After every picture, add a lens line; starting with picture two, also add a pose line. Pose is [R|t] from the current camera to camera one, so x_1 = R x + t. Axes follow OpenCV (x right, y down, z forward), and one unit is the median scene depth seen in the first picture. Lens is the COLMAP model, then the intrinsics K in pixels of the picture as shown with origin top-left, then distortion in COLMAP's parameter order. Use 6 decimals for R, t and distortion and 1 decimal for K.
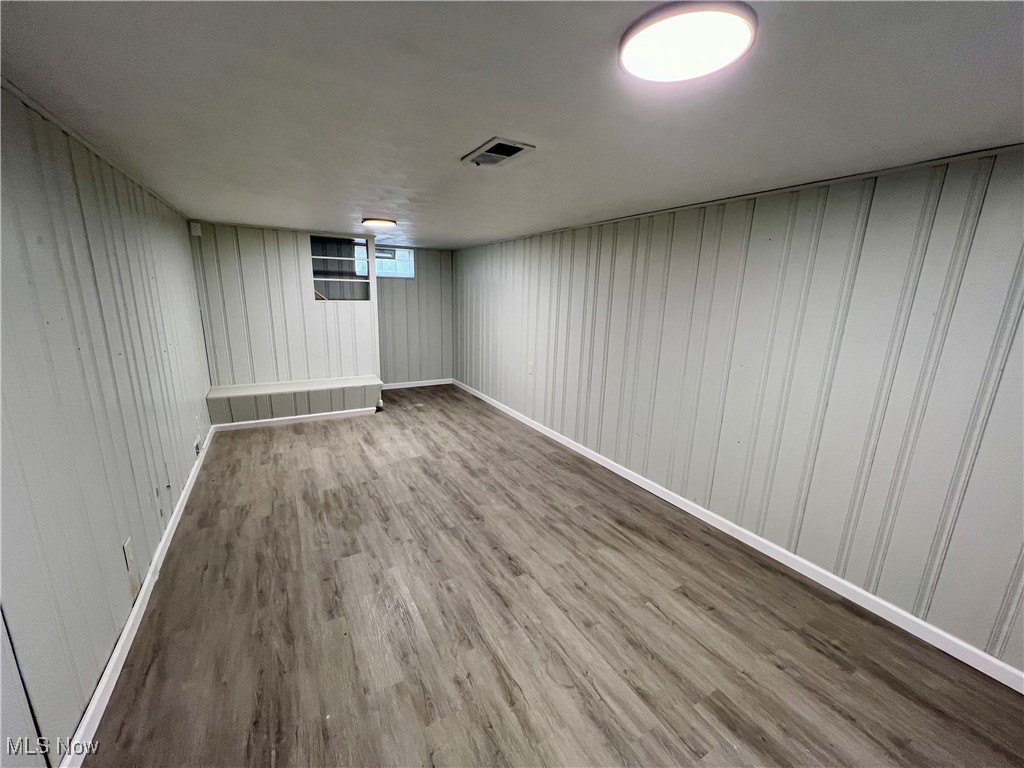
lens RADIAL K [[406.4, 0, 511.4], [0, 406.4, 386.1], [0, 0, 1]] dist [-0.002197, 0.000463]
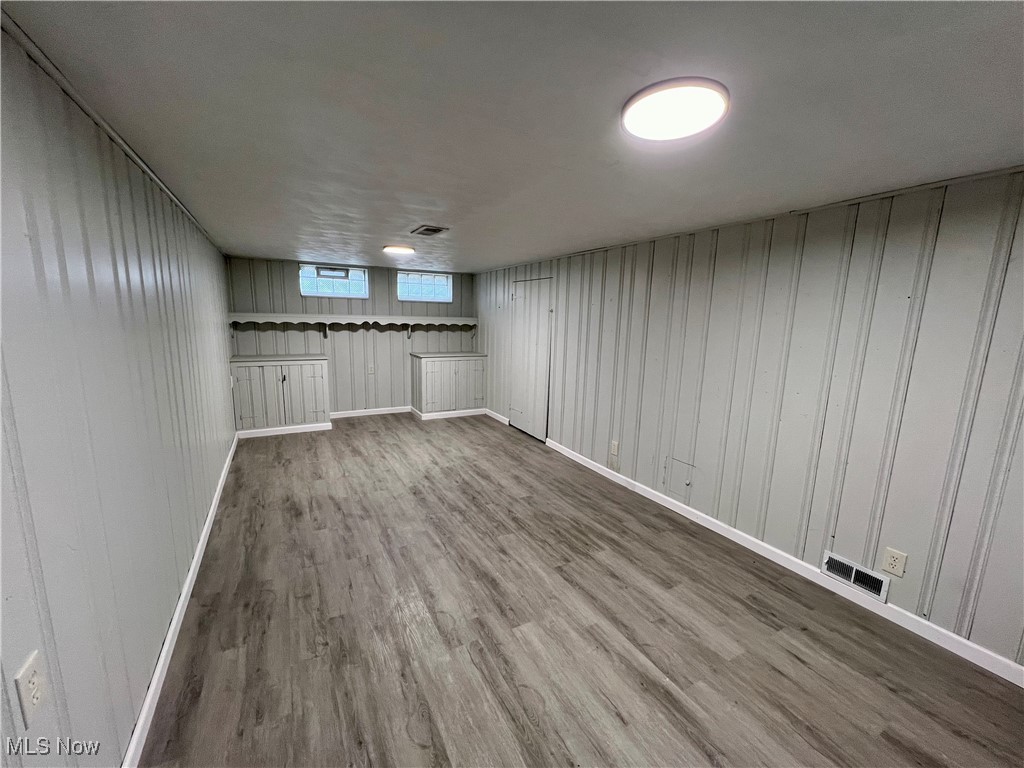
lens RADIAL K [[406.4, 0, 512.2], [0, 406.4, 384.6], [0, 0, 1]] dist [-0.002197, 0.000463]
pose [[-0.998518, -0.054376, -0.002303, -0.260219], [-0.051050, 0.921091, 0.385986, -0.401947], [-0.018867, 0.385531, -0.922502, 1.745071]]
